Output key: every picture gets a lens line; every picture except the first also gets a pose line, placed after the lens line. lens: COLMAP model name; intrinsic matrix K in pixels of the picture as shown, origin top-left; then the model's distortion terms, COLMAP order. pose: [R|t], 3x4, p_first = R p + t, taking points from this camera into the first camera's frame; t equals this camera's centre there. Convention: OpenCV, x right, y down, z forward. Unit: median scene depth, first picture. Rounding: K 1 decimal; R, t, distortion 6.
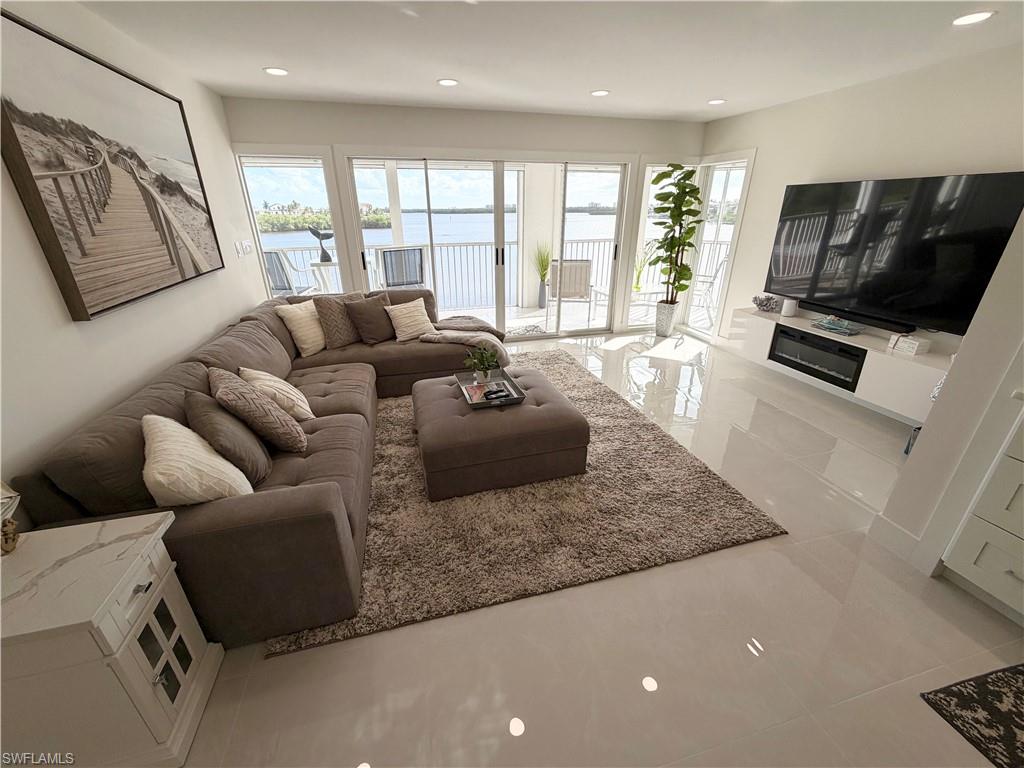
lens RADIAL K [[406.9, 0, 508.0], [0, 406.9, 384.7], [0, 0, 1]] dist [0.000440, 0.000030]
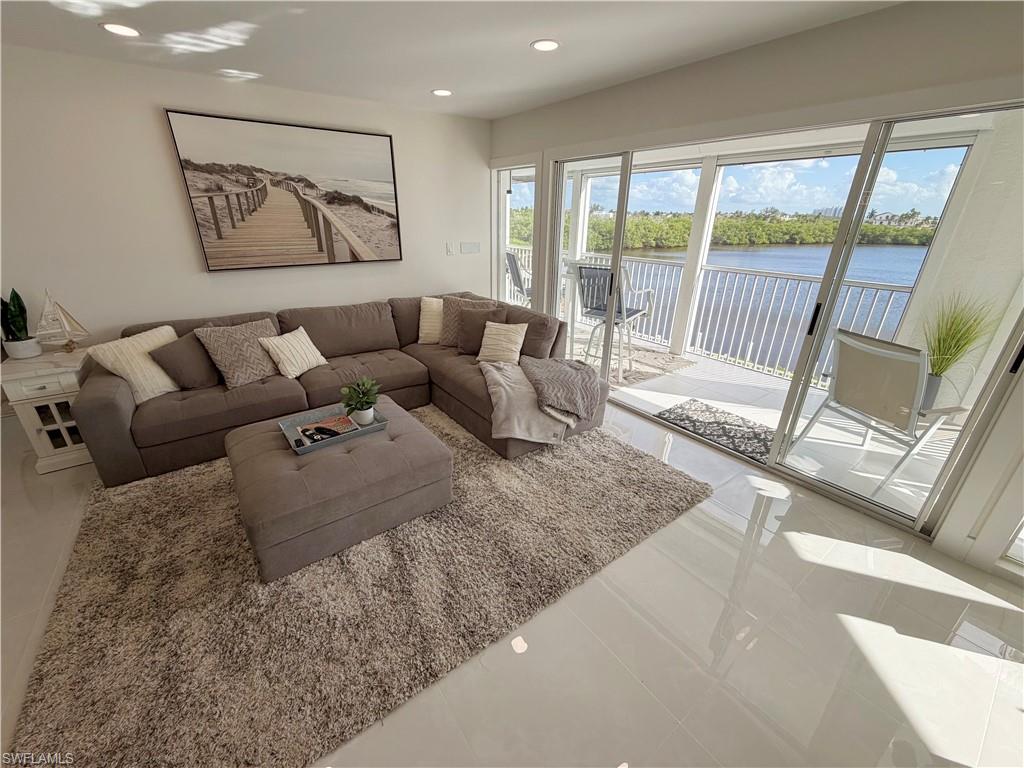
lens RADIAL K [[406.9, 0, 508.0], [0, 406.9, 384.7], [0, 0, 1]] dist [0.000440, 0.000030]
pose [[0.367280, 0.368393, -0.854044, 0.589003], [-0.382808, 0.896715, 0.222173, -0.300358], [0.847681, 0.245335, 0.470370, 0.666015]]
